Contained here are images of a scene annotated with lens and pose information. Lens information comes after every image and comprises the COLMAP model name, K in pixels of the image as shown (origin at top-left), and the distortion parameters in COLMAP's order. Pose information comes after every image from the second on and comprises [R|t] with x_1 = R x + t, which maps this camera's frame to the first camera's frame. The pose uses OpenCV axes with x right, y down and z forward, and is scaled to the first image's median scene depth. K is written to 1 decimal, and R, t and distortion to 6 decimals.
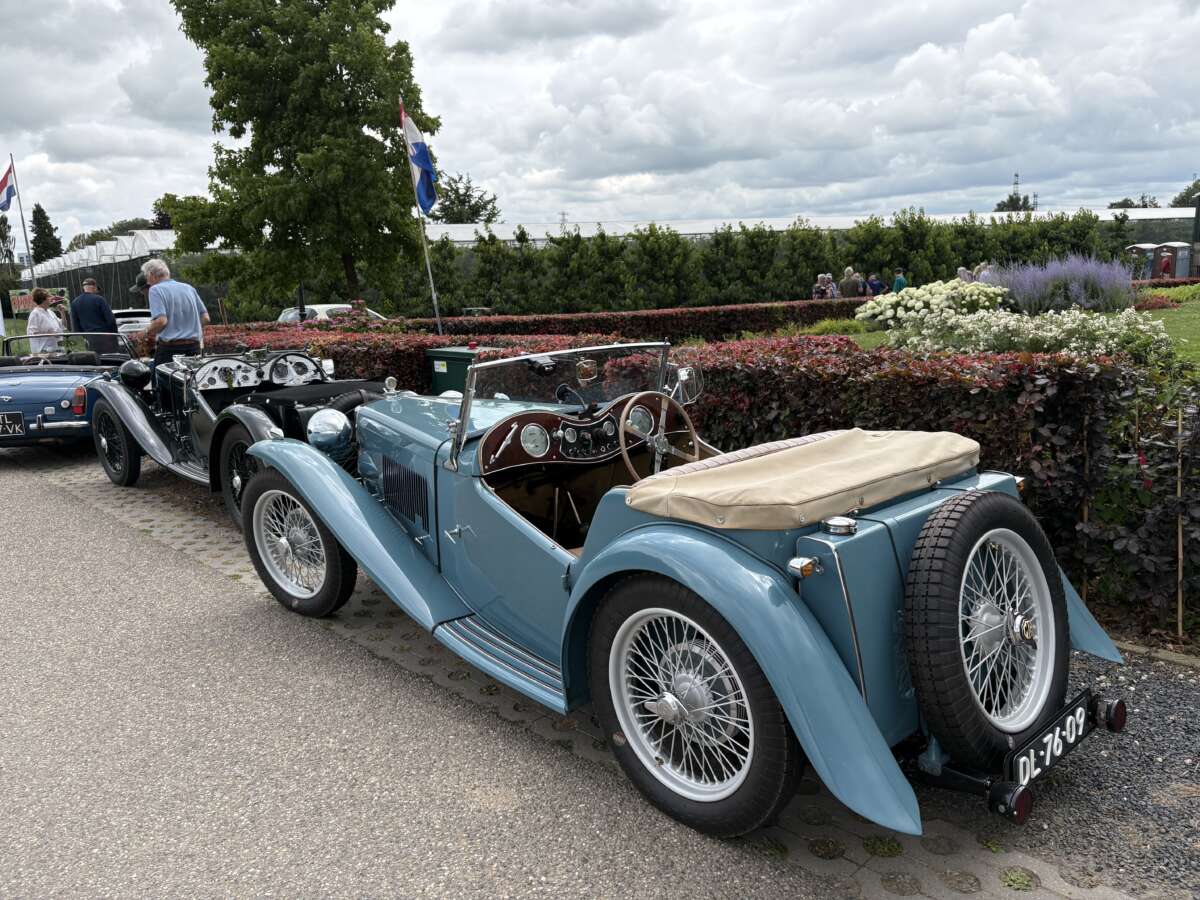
lens RADIAL K [[915.2, 0, 600.0], [0, 915.2, 450.0], [0, 0, 1]] dist [0.067549, -0.126597]
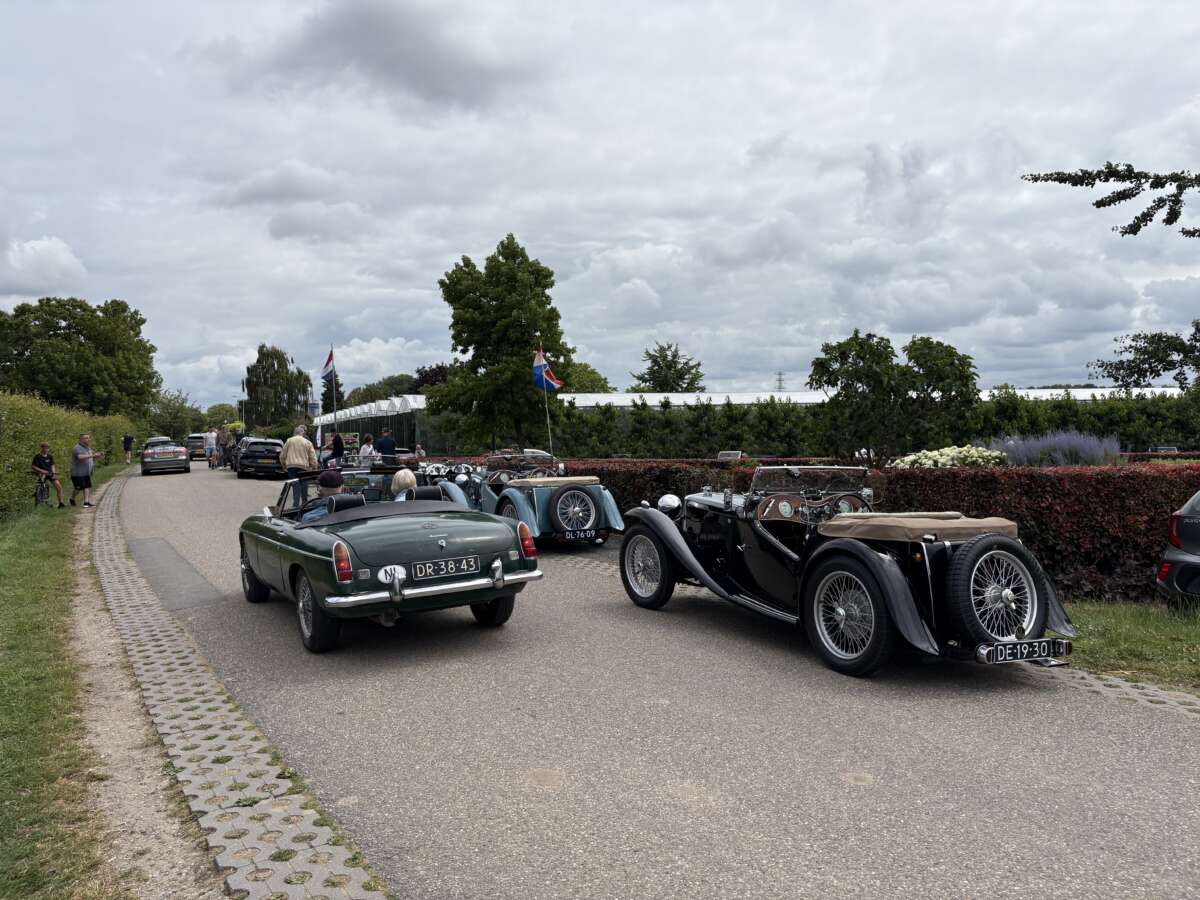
lens RADIAL K [[915.2, 0, 600.0], [0, 915.2, 450.0], [0, 0, 1]] dist [0.067549, -0.126597]
pose [[0.970670, 0.032637, -0.238191, 0.144657], [-0.071774, 0.984901, -0.157541, 0.053583], [0.229453, 0.170016, 0.958356, -0.304349]]
